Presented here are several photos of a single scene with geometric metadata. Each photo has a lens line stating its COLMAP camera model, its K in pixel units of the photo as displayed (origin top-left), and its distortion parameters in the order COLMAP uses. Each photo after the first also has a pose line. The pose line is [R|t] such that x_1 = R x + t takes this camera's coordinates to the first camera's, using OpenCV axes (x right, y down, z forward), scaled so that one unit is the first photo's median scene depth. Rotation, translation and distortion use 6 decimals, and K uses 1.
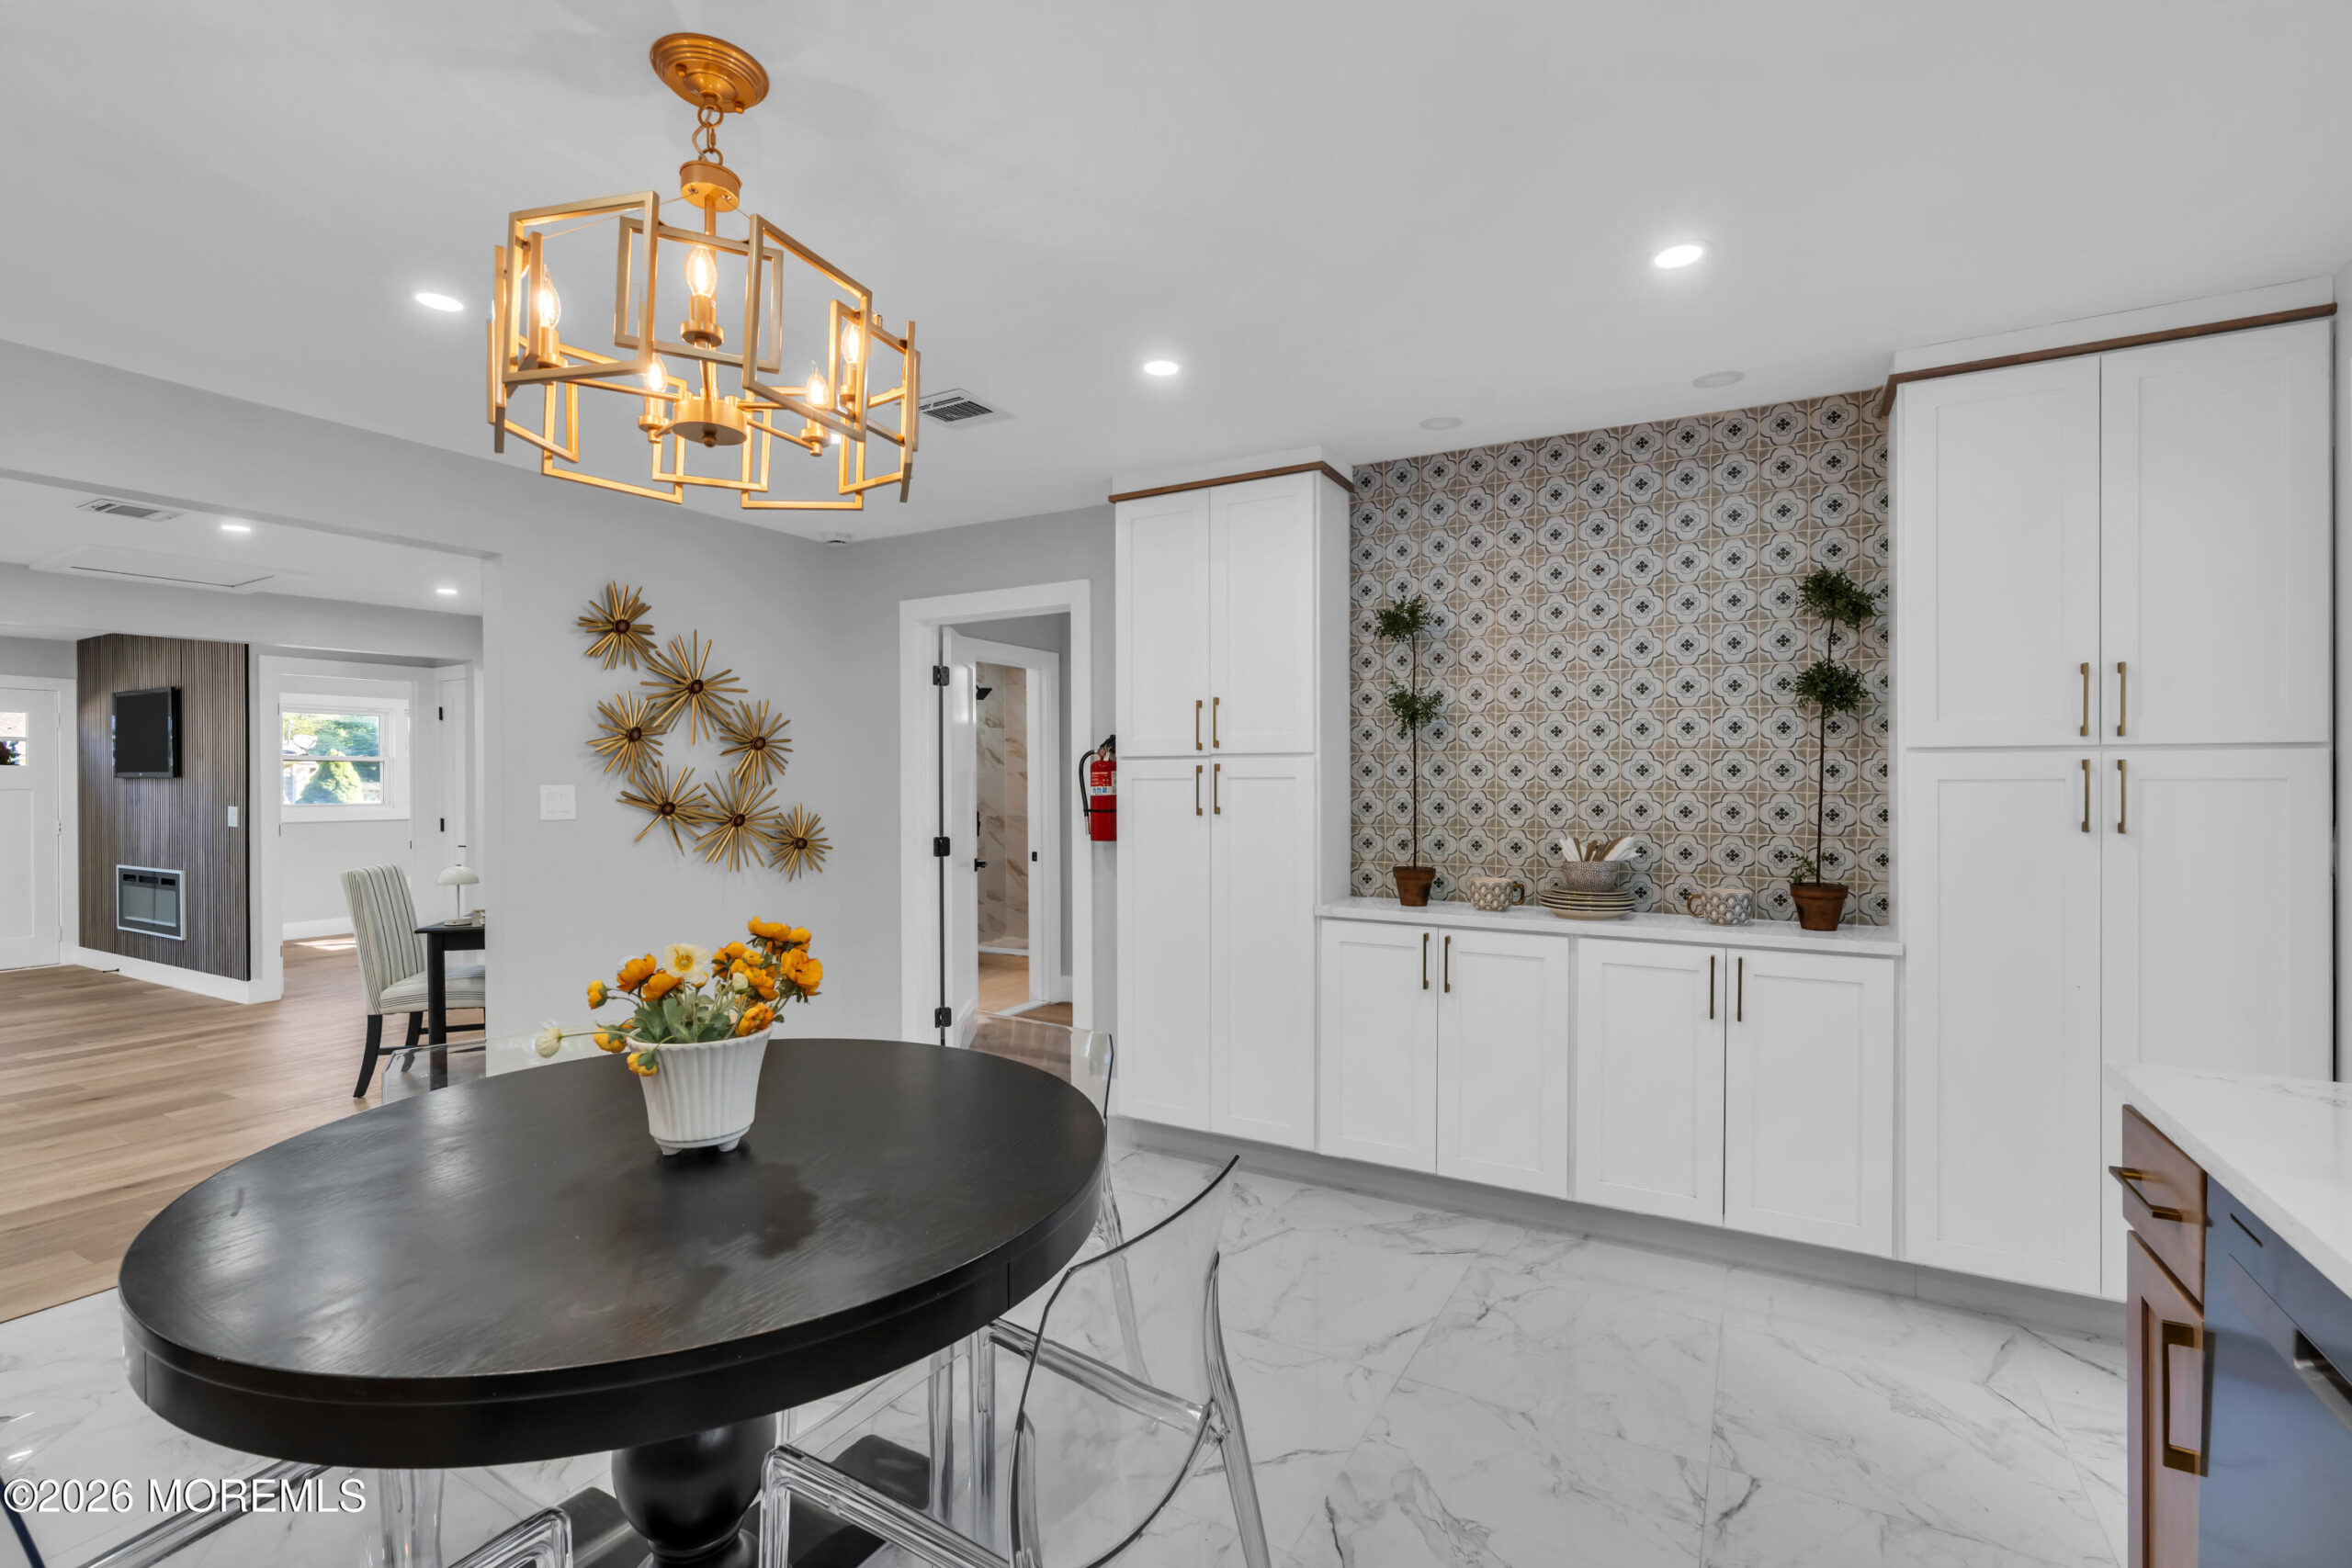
lens RADIAL K [[1050.0, 0, 1181.2], [0, 1050.0, 793.8], [0, 0, 1]] dist [-0.000867, 0.000098]
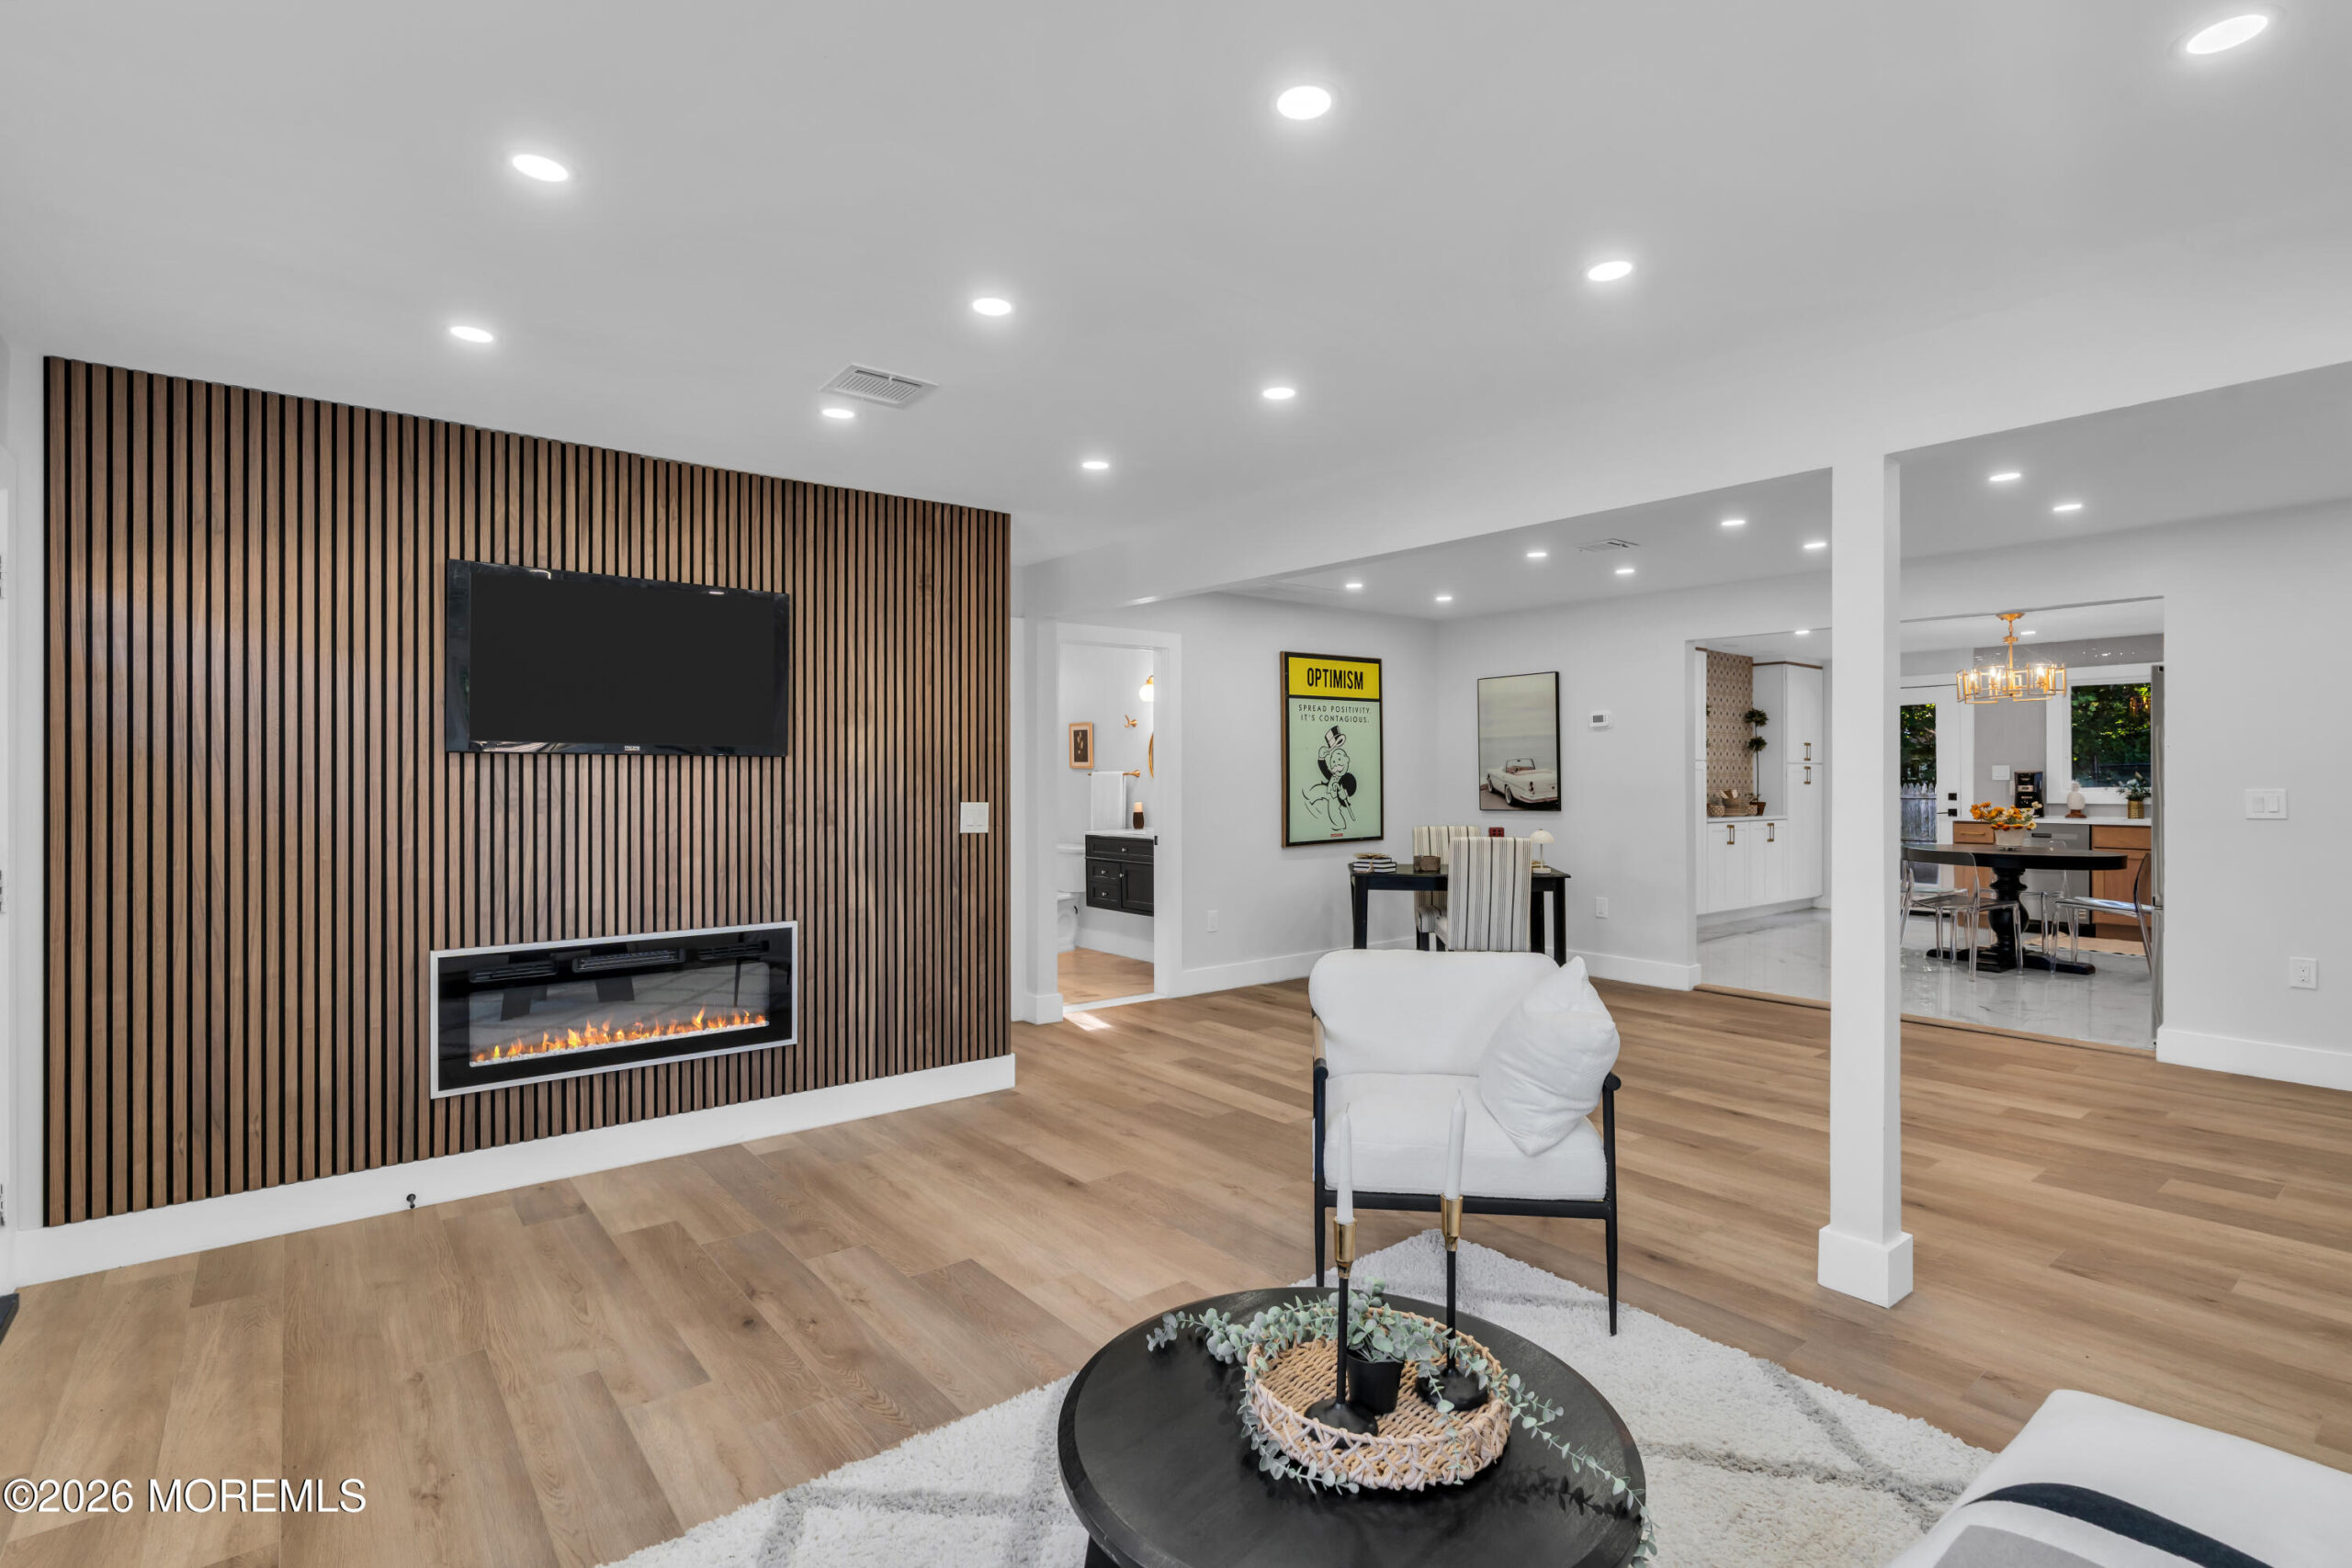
lens RADIAL K [[1113.0, 0, 1232.7], [0, 1113.0, 774.7], [0, 0, 1]] dist [0.029858, 0.000165]
pose [[0.349485, -0.004320, 0.936932, -2.955574], [0.003418, 0.999989, 0.003336, -0.016855], [-0.936936, 0.002037, 0.349495, 1.156370]]
